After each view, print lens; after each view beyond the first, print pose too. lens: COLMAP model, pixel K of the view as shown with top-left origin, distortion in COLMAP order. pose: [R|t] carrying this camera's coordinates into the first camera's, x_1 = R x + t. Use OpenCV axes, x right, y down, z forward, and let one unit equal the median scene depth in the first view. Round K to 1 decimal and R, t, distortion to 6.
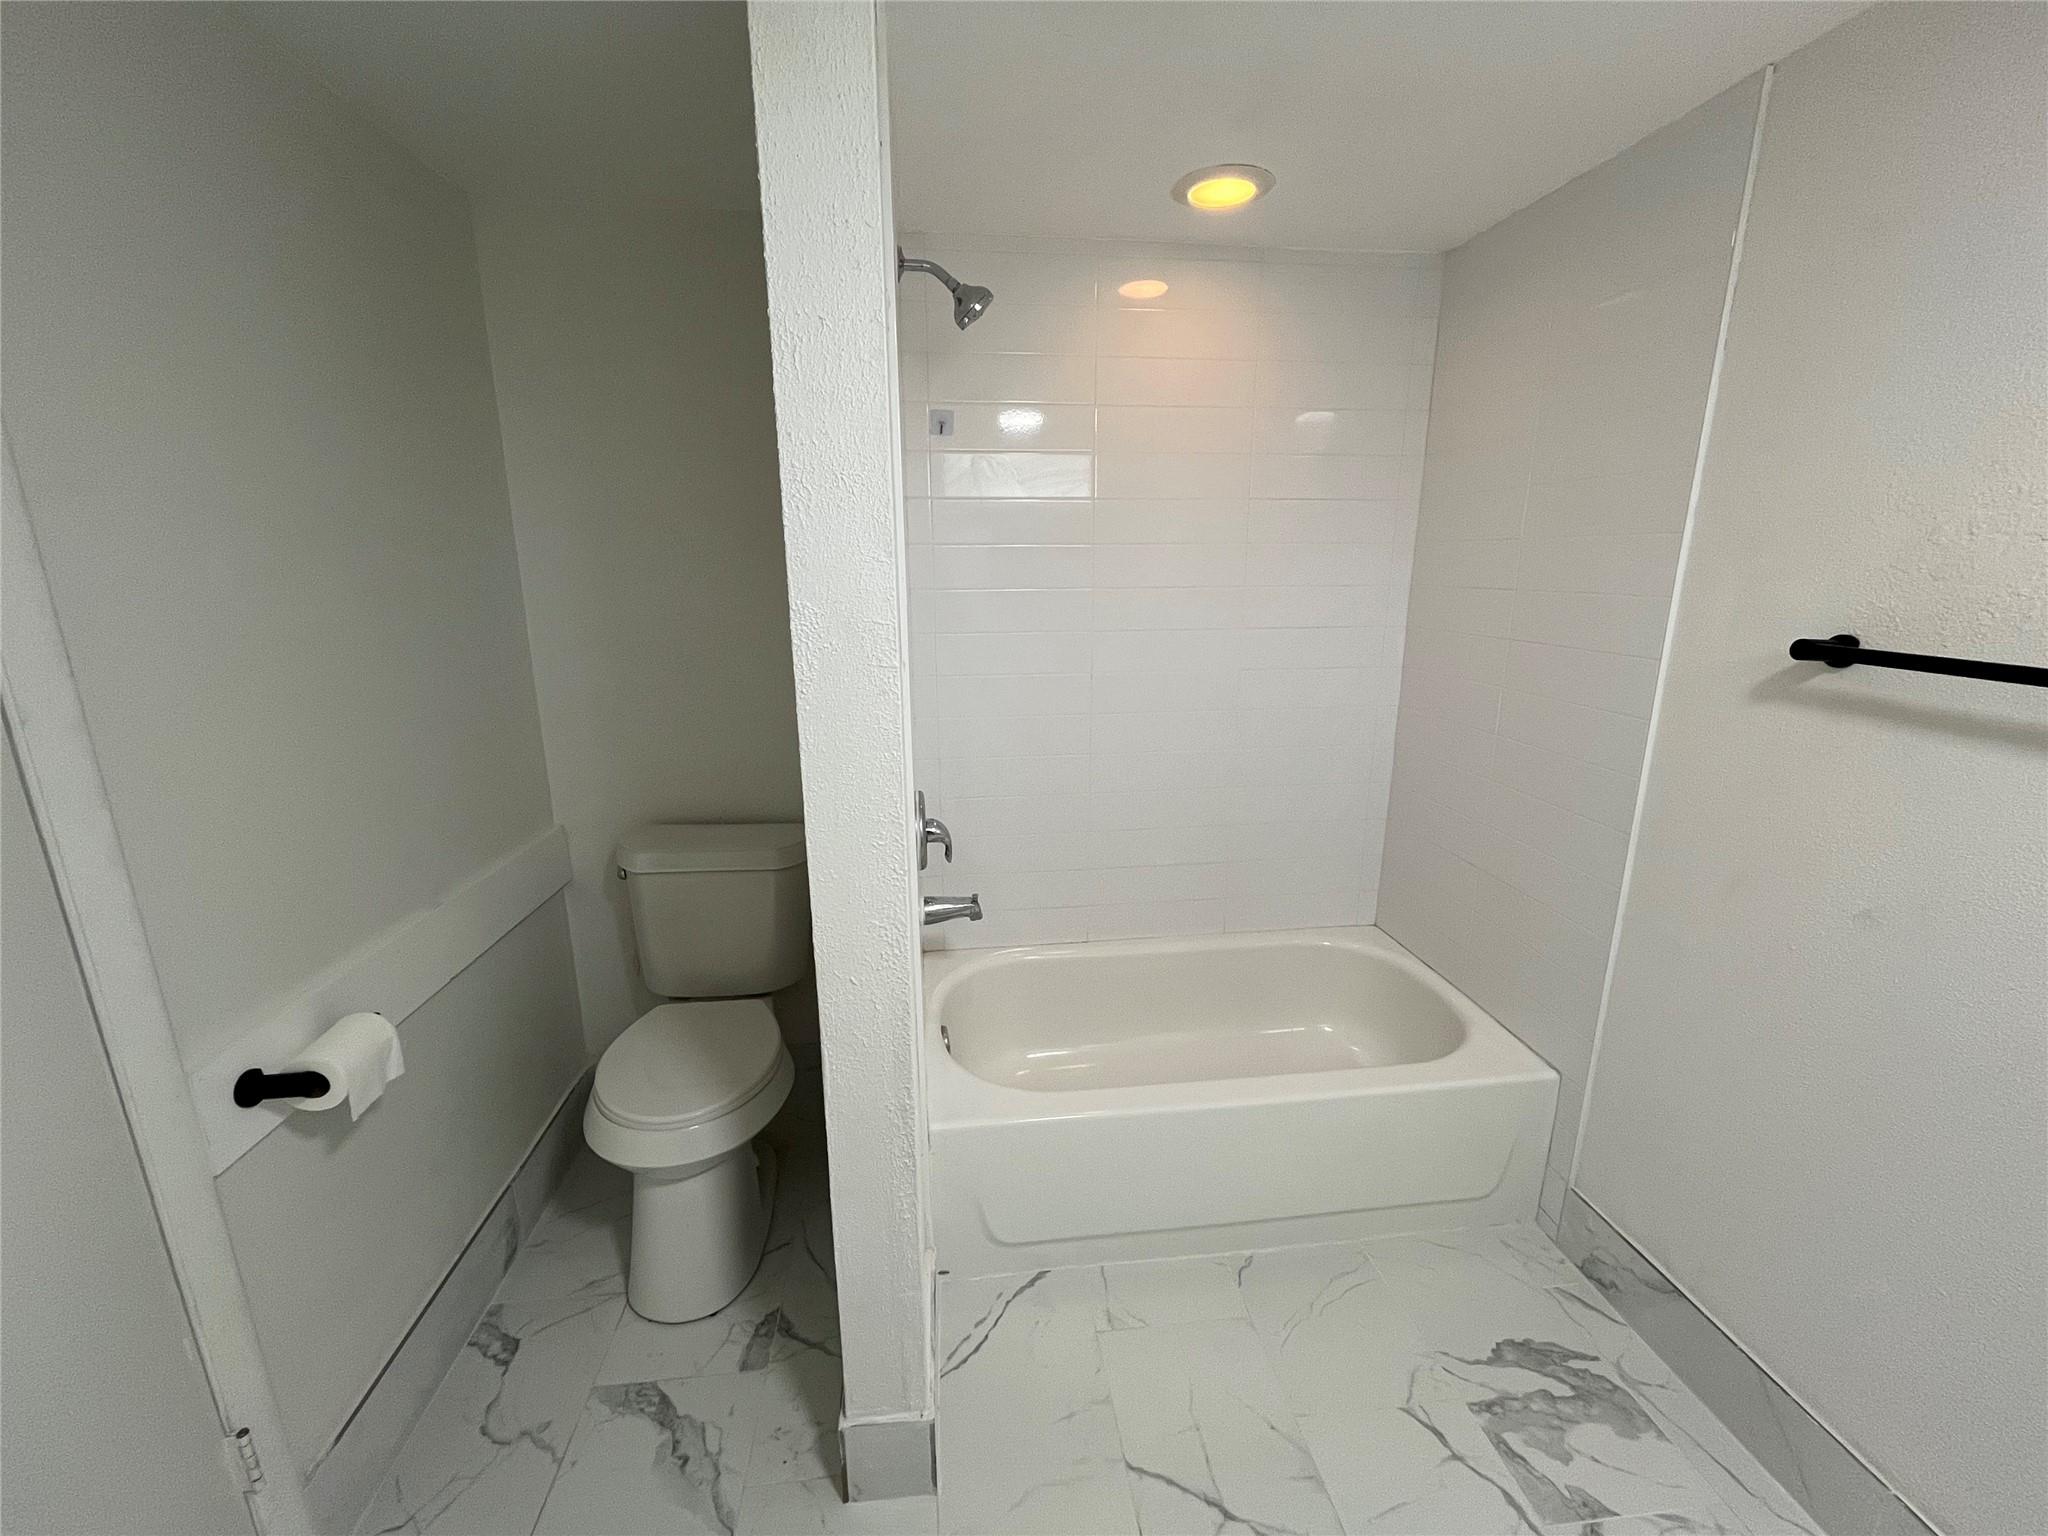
lens RADIAL K [[832.2, 0, 1026.1], [0, 832.2, 767.7], [0, 0, 1]] dist [-0.000132, -0.000248]
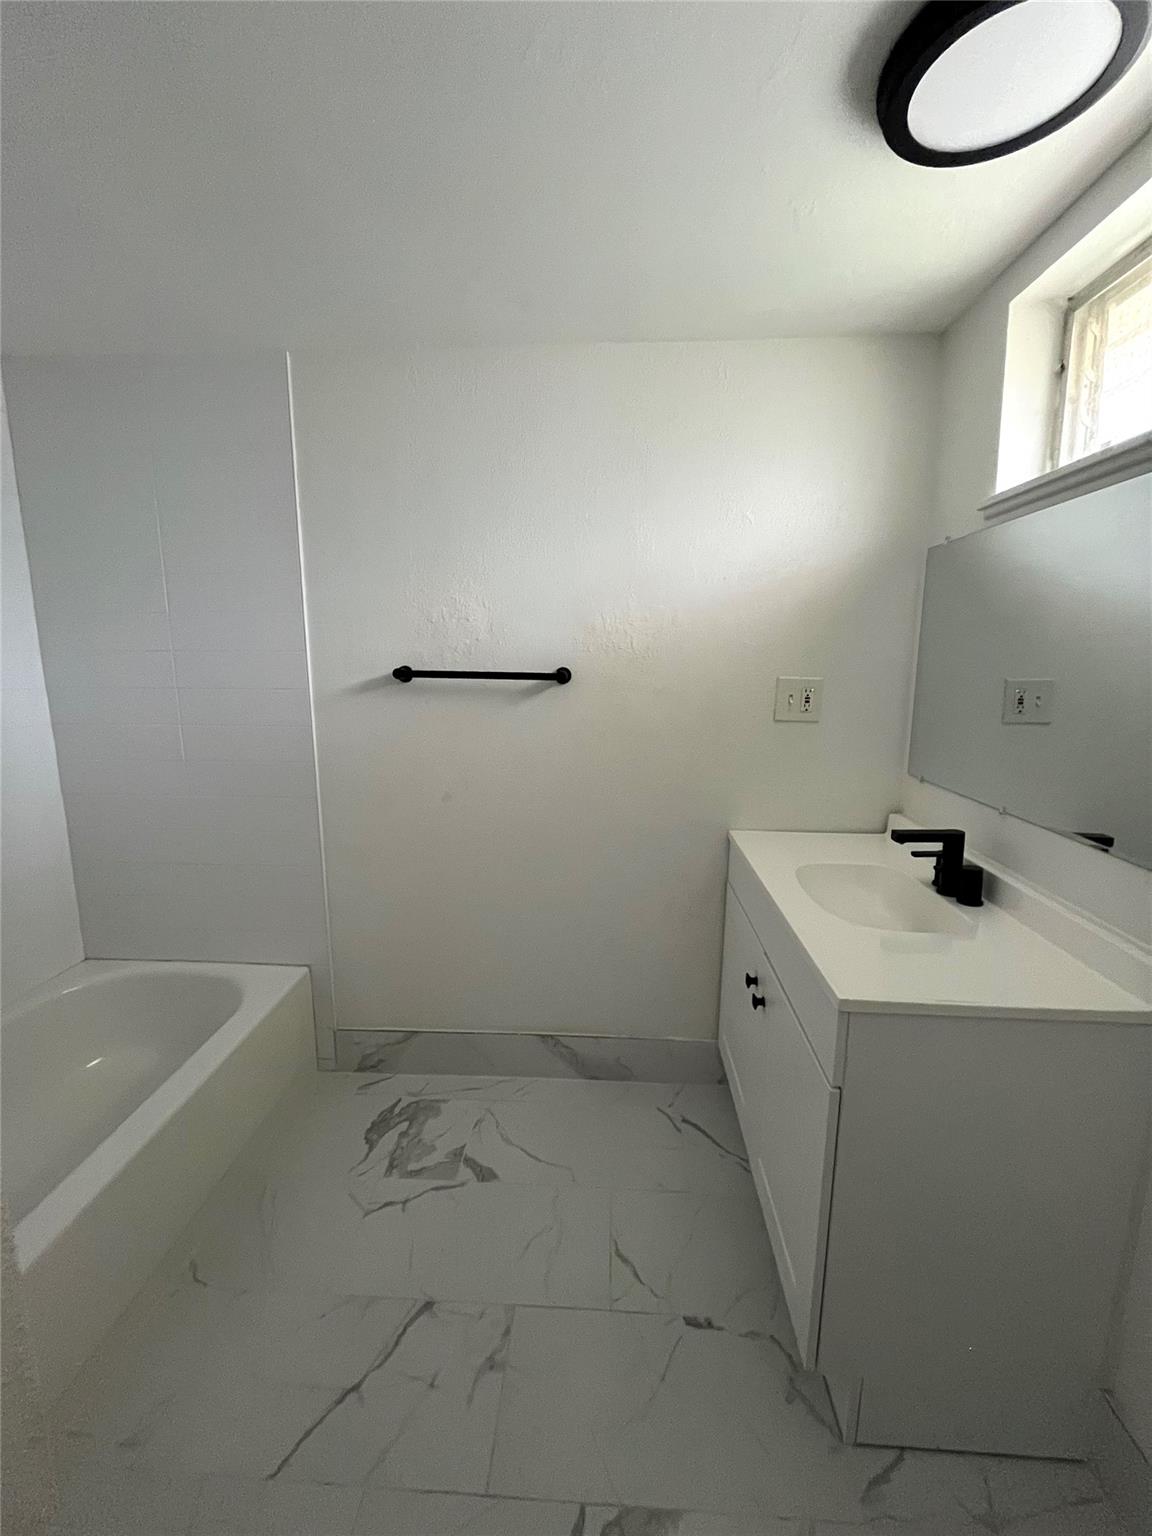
lens RADIAL K [[624.1, 0, 577.5], [0, 624.1, 765.9], [0, 0, 1]] dist [-0.000132, -0.000248]
pose [[0.169378, -0.172509, 0.970336, -0.373574], [0.233156, 0.963627, 0.130617, -0.020296], [-0.957575, 0.204116, 0.203439, 0.273711]]
